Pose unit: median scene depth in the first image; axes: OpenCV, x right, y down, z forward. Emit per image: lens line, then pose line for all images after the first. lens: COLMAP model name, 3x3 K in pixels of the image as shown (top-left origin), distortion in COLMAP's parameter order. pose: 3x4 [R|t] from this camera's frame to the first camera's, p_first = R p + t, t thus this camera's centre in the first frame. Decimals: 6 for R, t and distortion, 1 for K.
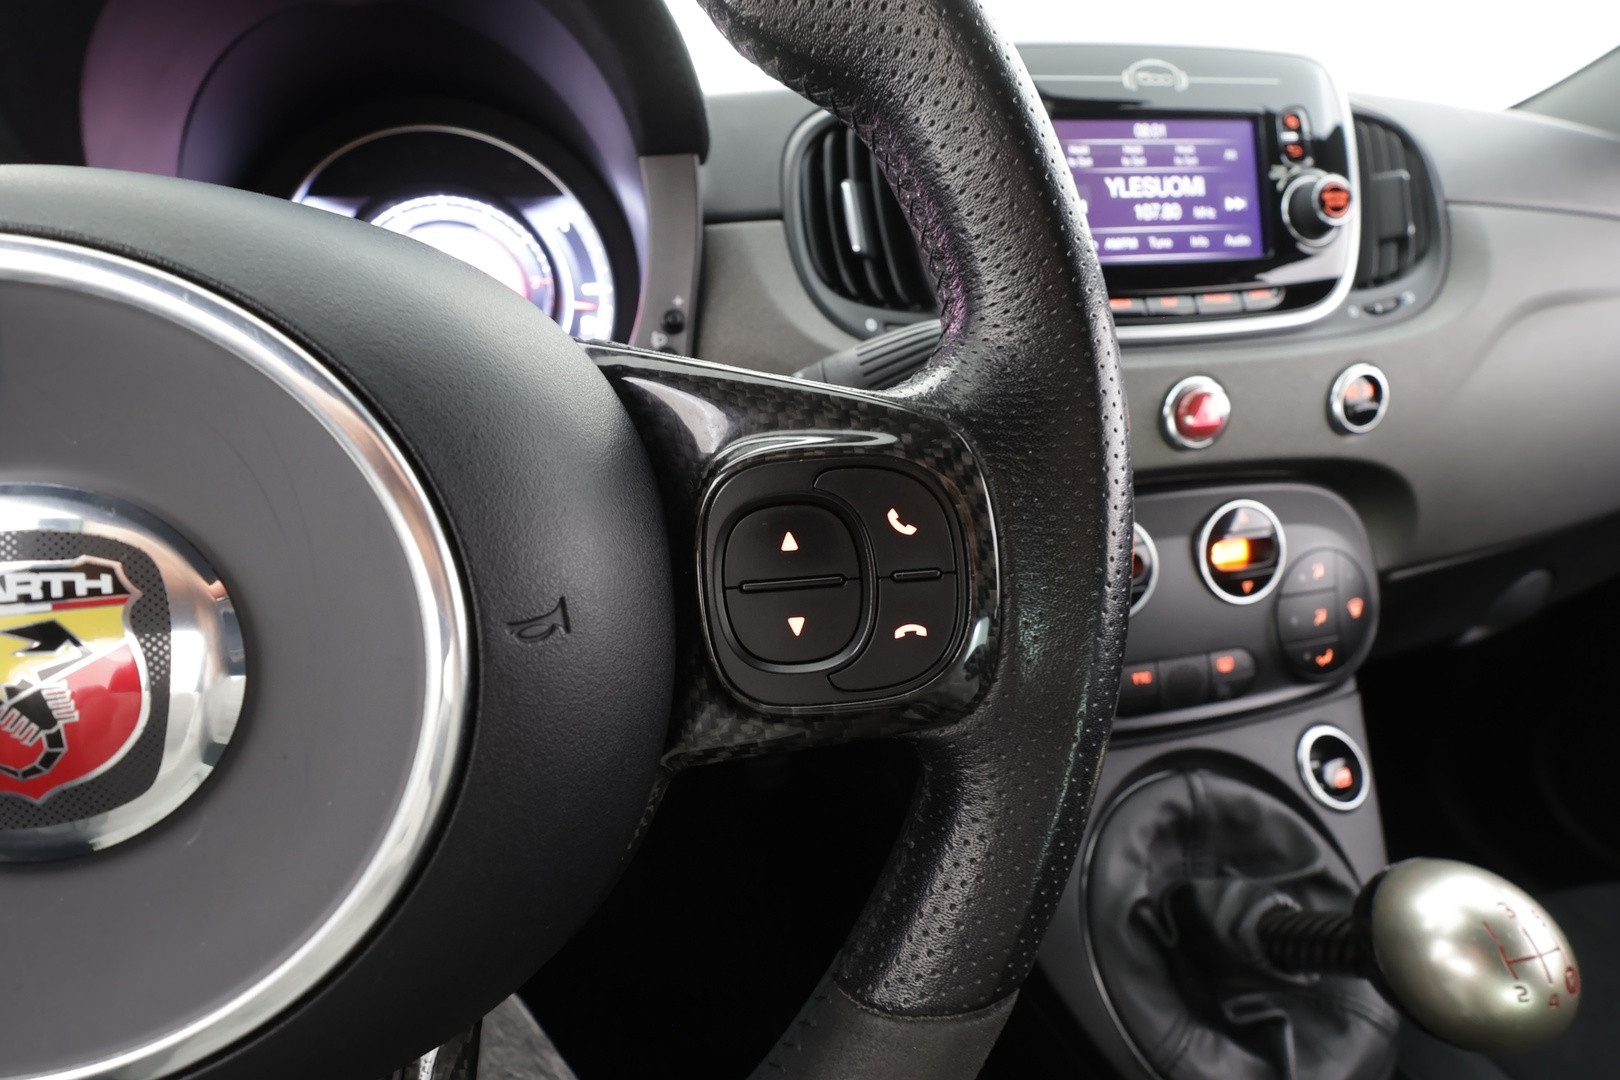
lens RADIAL K [[743.0, 0, 816.7], [0, 743.0, 546.9], [0, 0, 1]] dist [-0.005174, 0.002592]
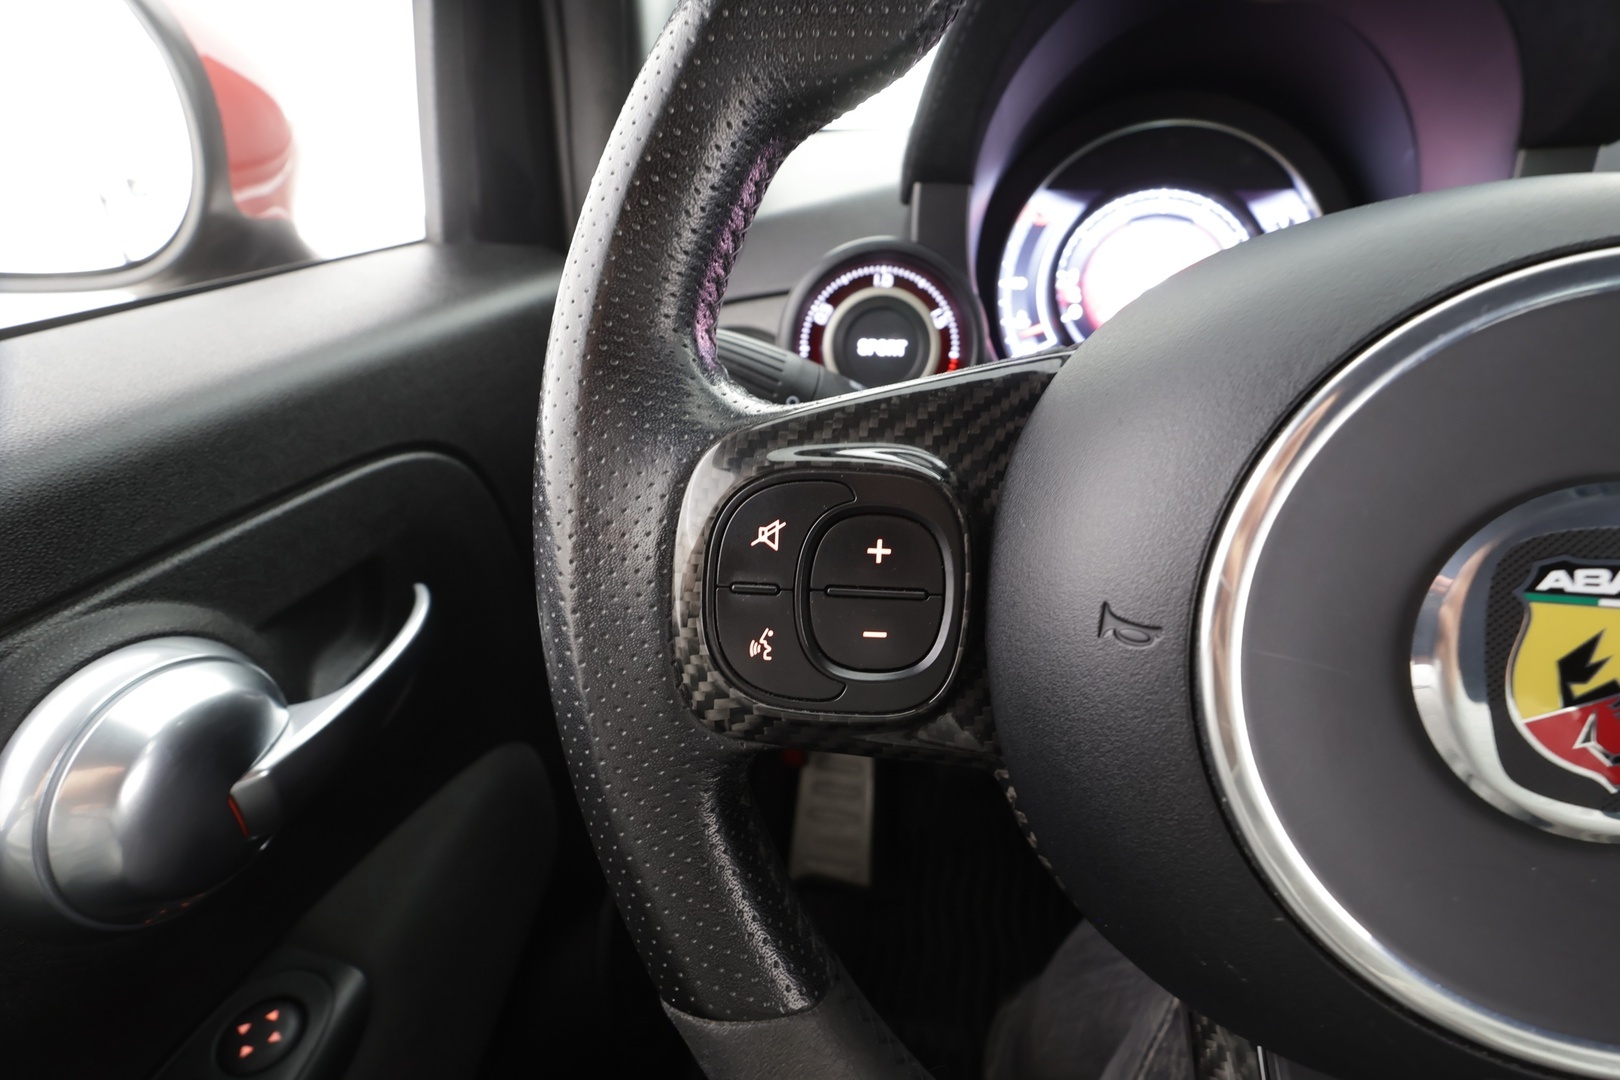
lens RADIAL K [[743.0, 0, 813.3], [0, 743.0, 554.6], [0, 0, 1]] dist [-0.005174, 0.002592]
pose [[0.927869, 0.163392, -0.335205, -0.559594], [-0.155790, 0.986542, 0.049644, 0.044813], [0.338805, 0.006159, 0.940836, -0.116323]]
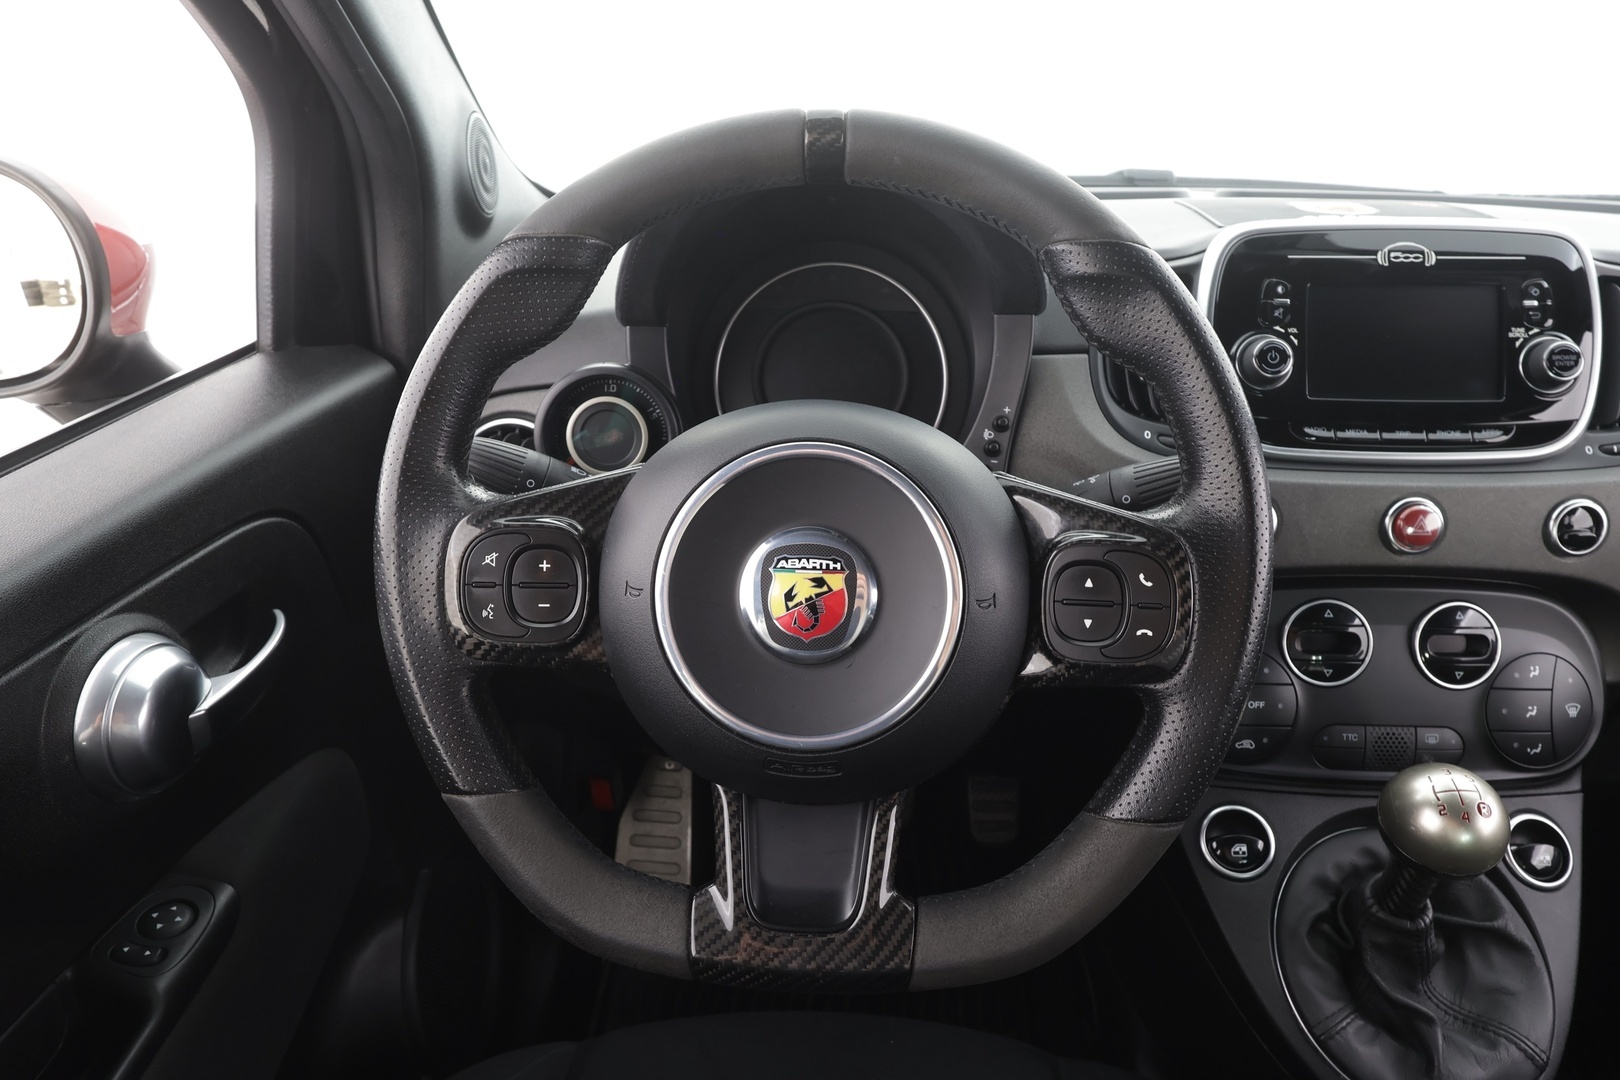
lens RADIAL K [[1000.0, 0, 813.1], [0, 1000.0, 545.4], [0, 0, 1]] dist [-0.002121, -0.001542]
pose [[0.965116, 0.111630, -0.236833, -0.056256], [-0.124004, 0.991555, -0.037962, 0.039399], [0.230595, 0.066006, 0.970808, -0.826092]]
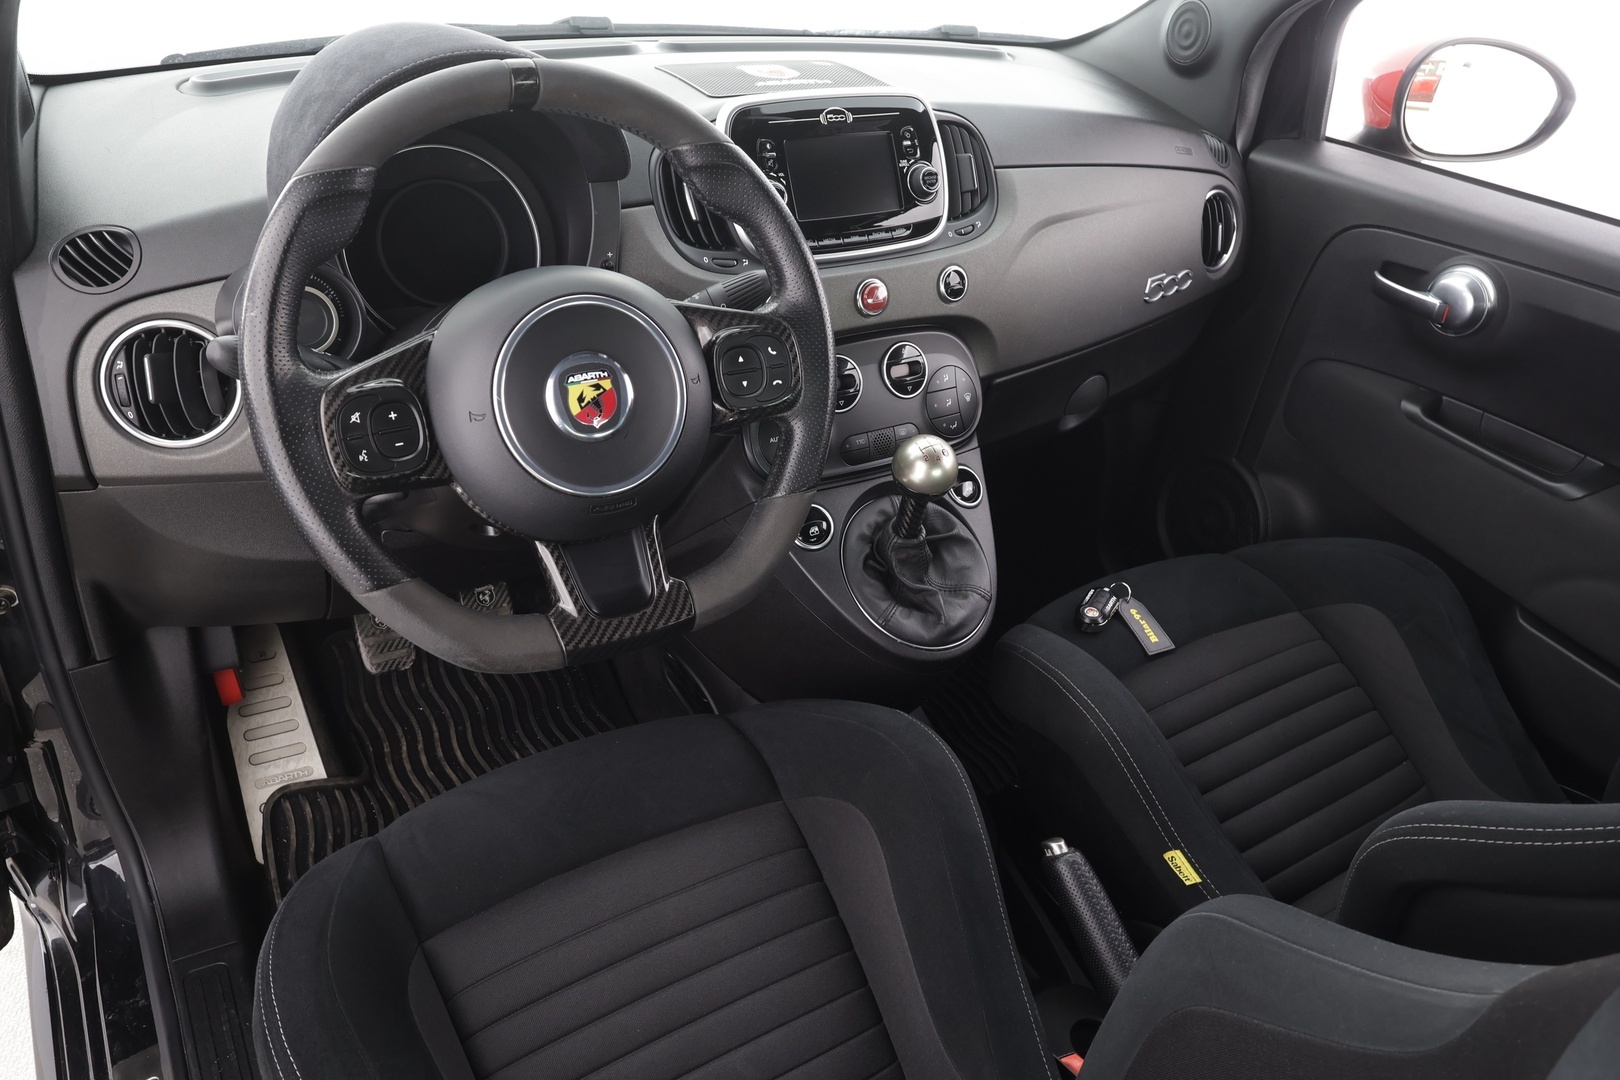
lens RADIAL K [[1176.4, 0, 806.3], [0, 1176.4, 546.9], [0, 0, 1]] dist [-0.004669, 0.004701]
pose [[0.943728, -0.119873, 0.308233, -0.649460], [0.097247, 0.991379, 0.087808, 0.172427], [-0.316102, -0.052892, 0.947250, -1.817694]]
